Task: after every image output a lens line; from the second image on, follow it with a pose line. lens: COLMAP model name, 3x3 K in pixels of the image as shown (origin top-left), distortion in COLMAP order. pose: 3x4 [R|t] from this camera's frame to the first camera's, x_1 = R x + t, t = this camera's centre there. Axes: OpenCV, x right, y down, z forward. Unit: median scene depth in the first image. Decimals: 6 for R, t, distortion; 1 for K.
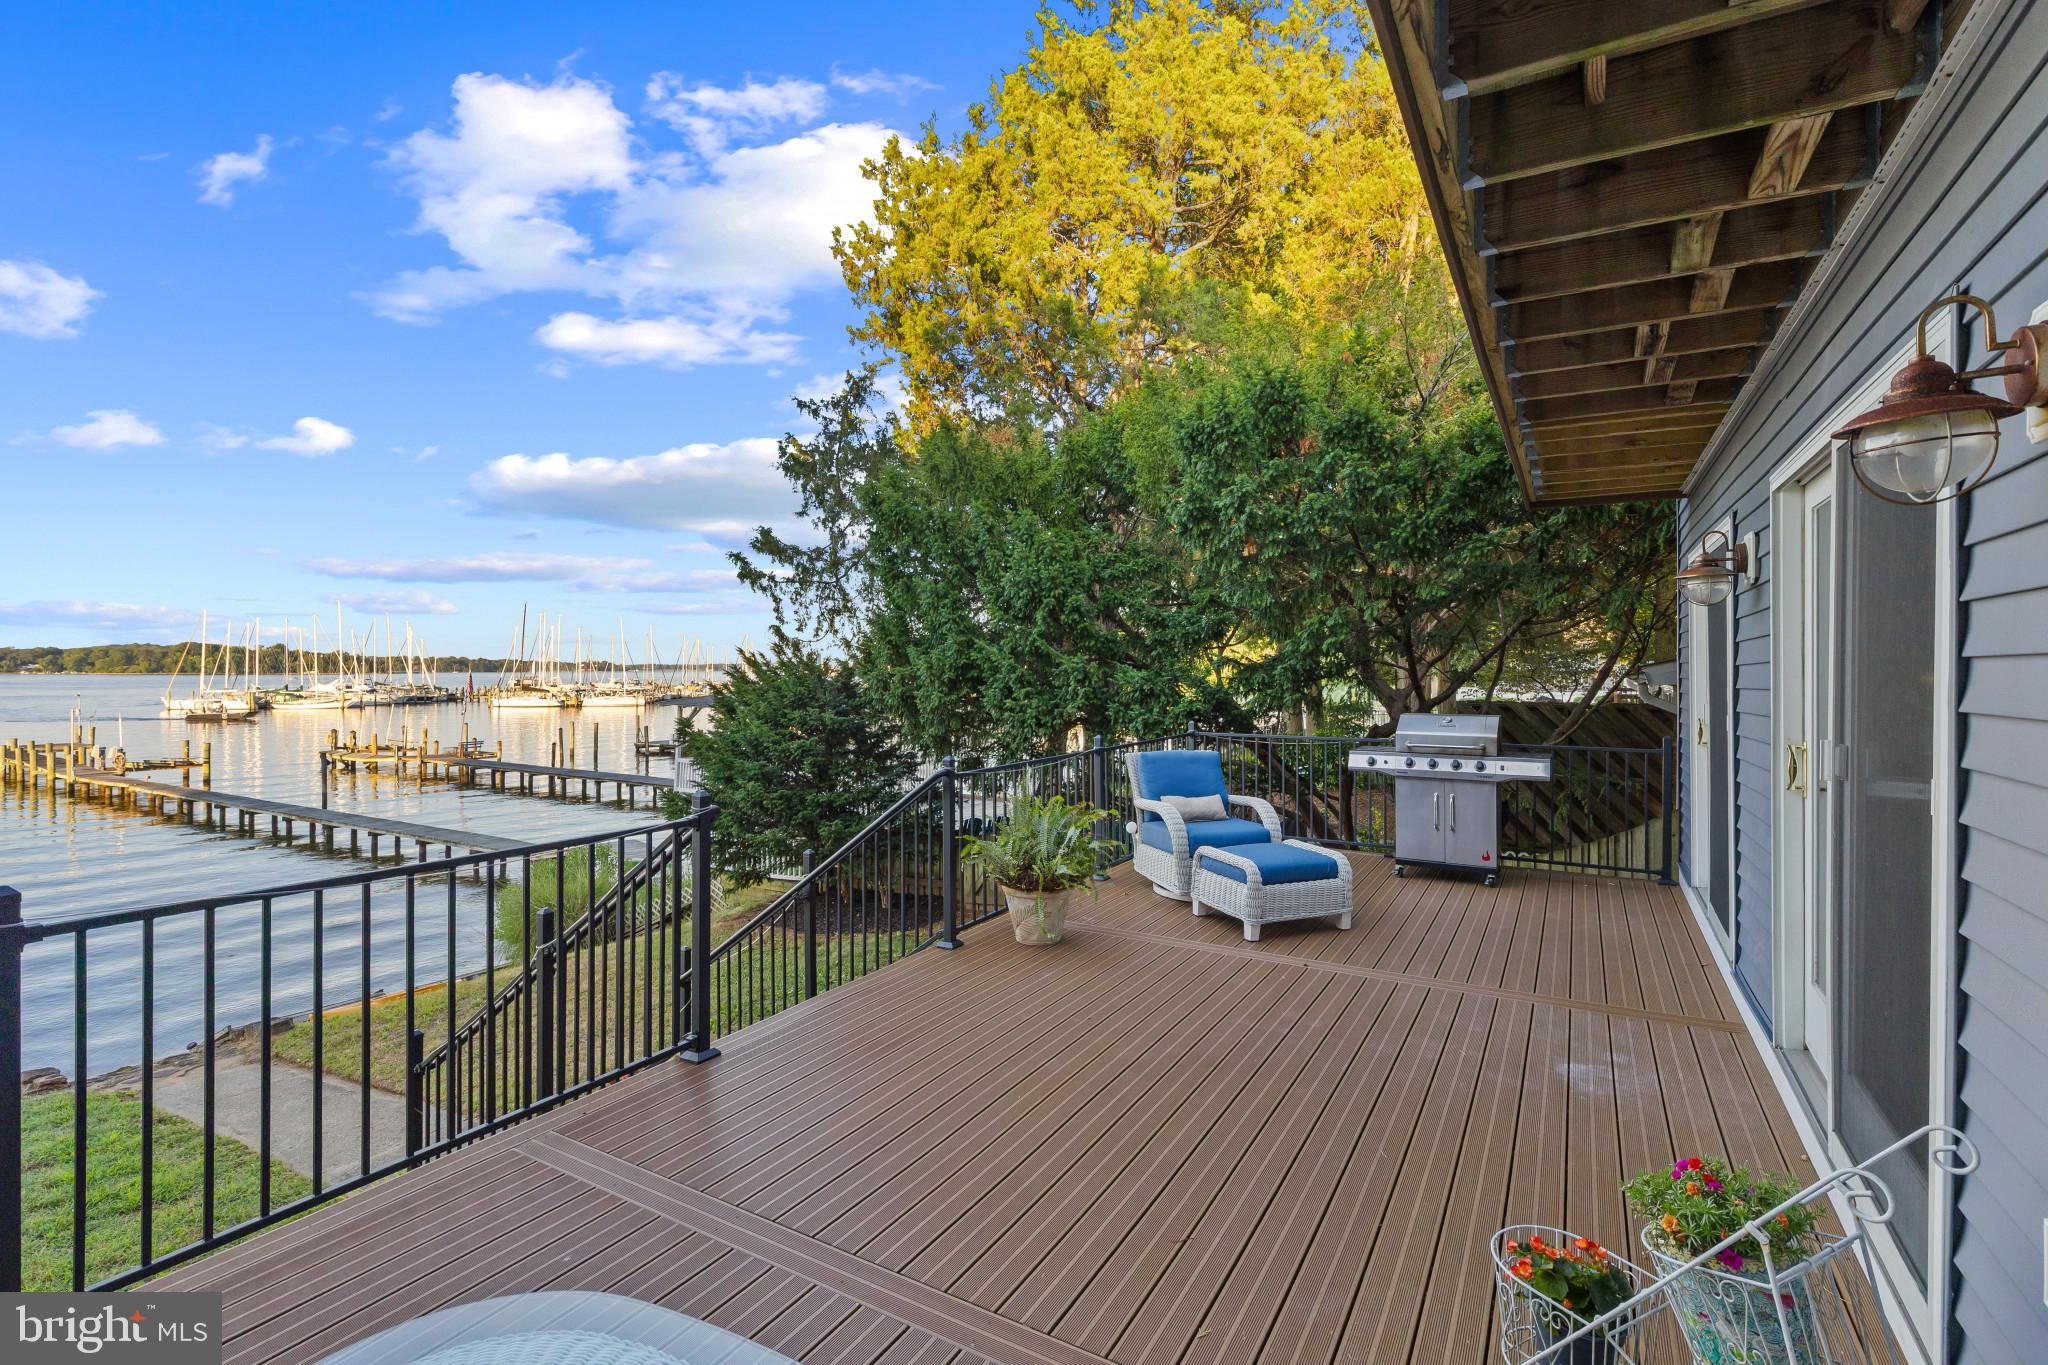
lens RADIAL K [[930.0, 0, 1037.8], [0, 930.0, 666.1], [0, 0, 1]] dist [0.000631, 0.000137]
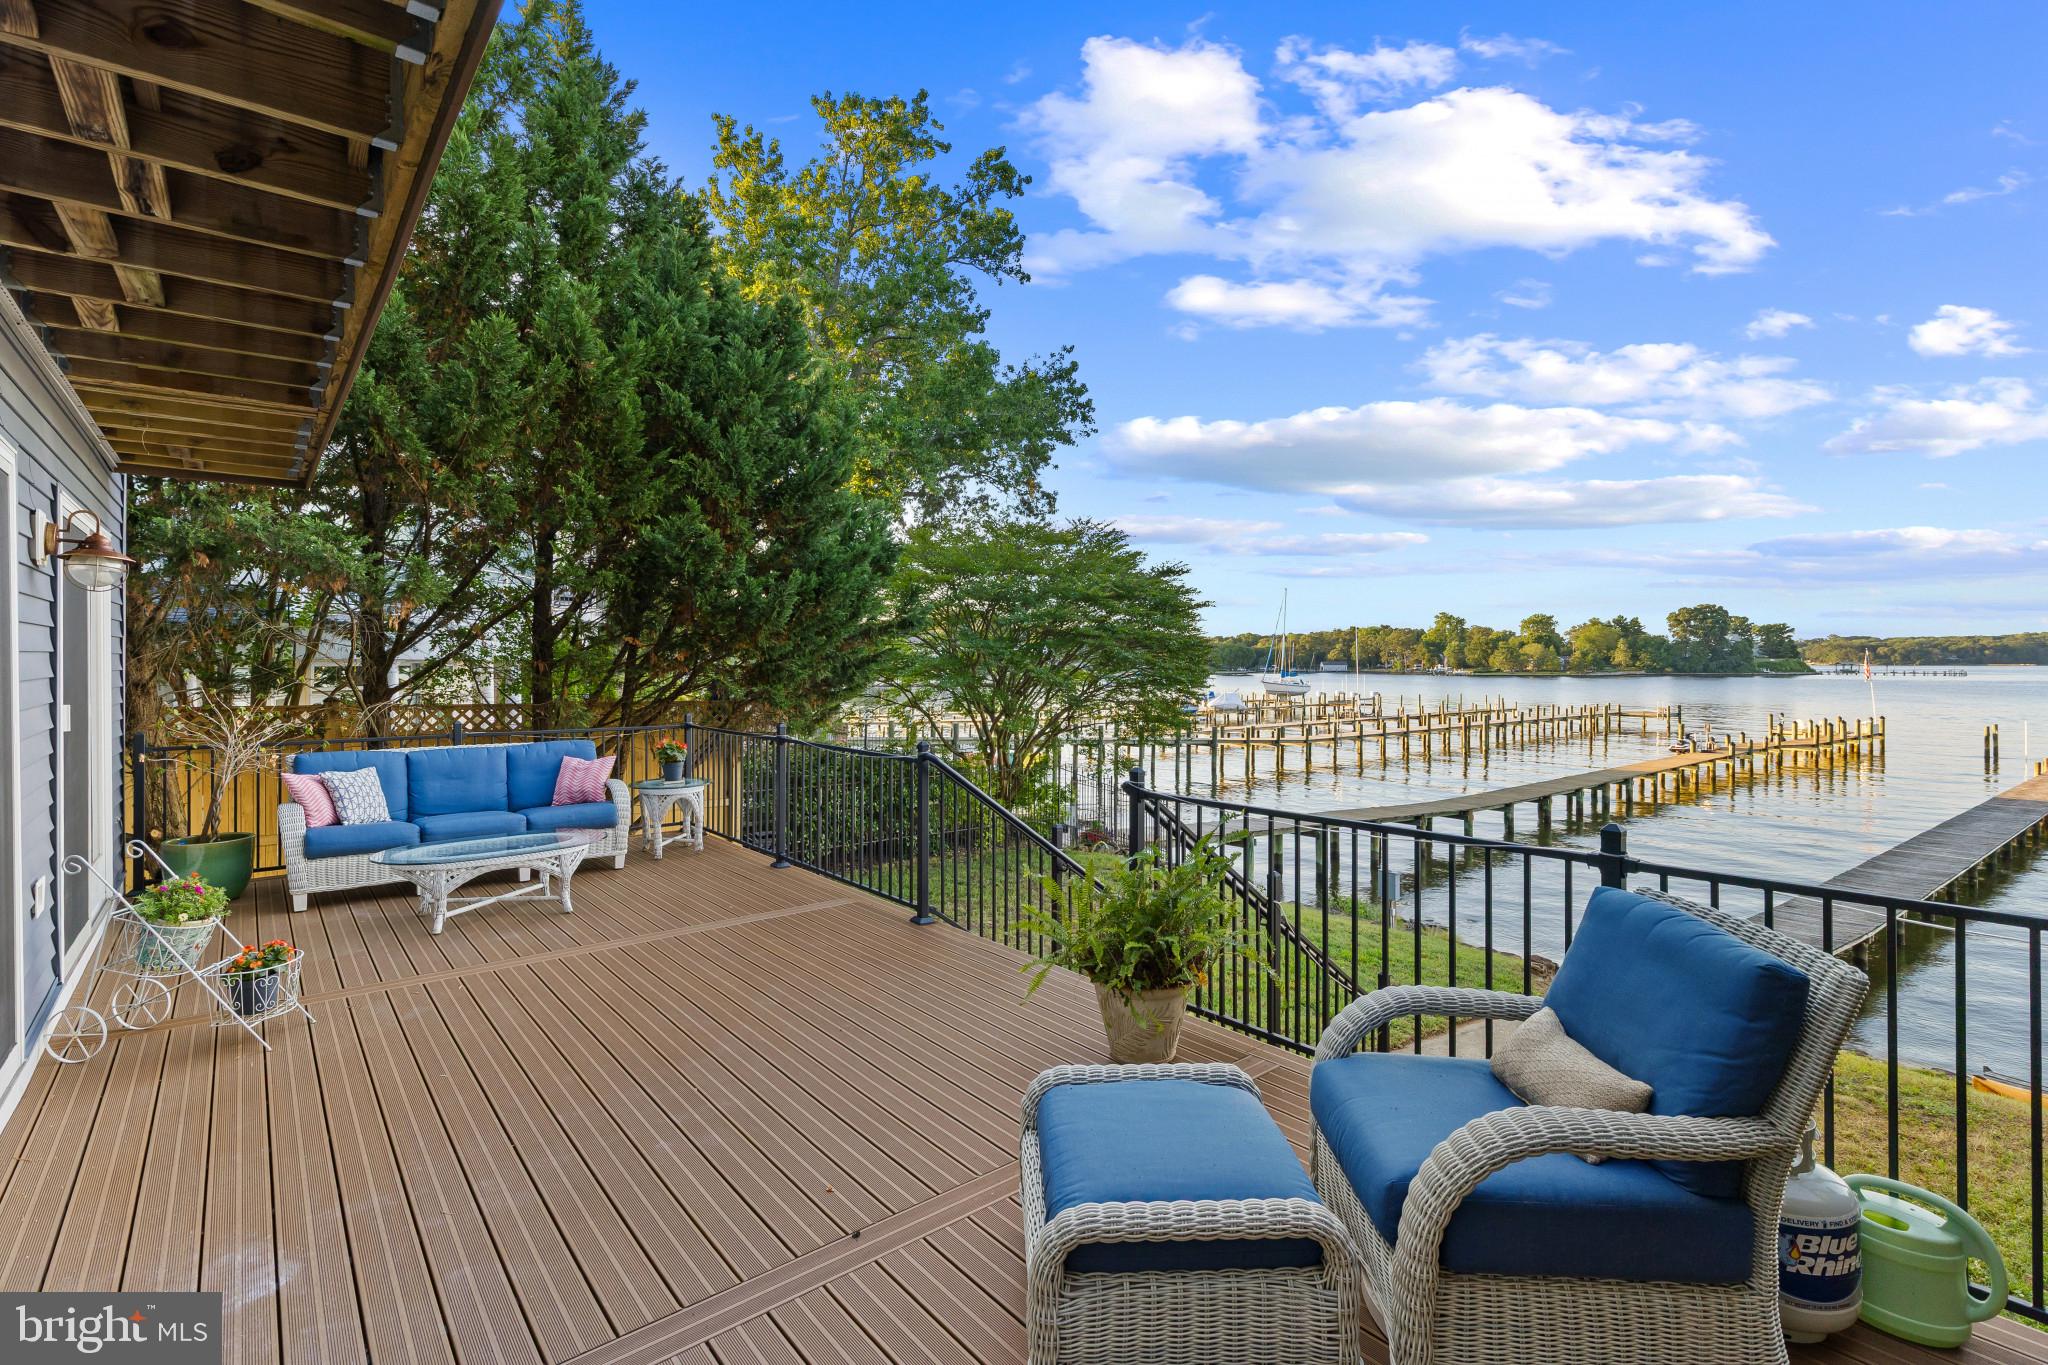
lens RADIAL K [[904.7, 0, 1029.1], [0, 904.7, 647.2], [0, 0, 1]] dist [0.000053, 0.000193]
pose [[-0.318318, -0.008156, -0.947949, 0.891995], [0.000525, 0.999961, -0.008780, -0.004996], [0.947984, -0.003292, -0.318301, 1.507039]]
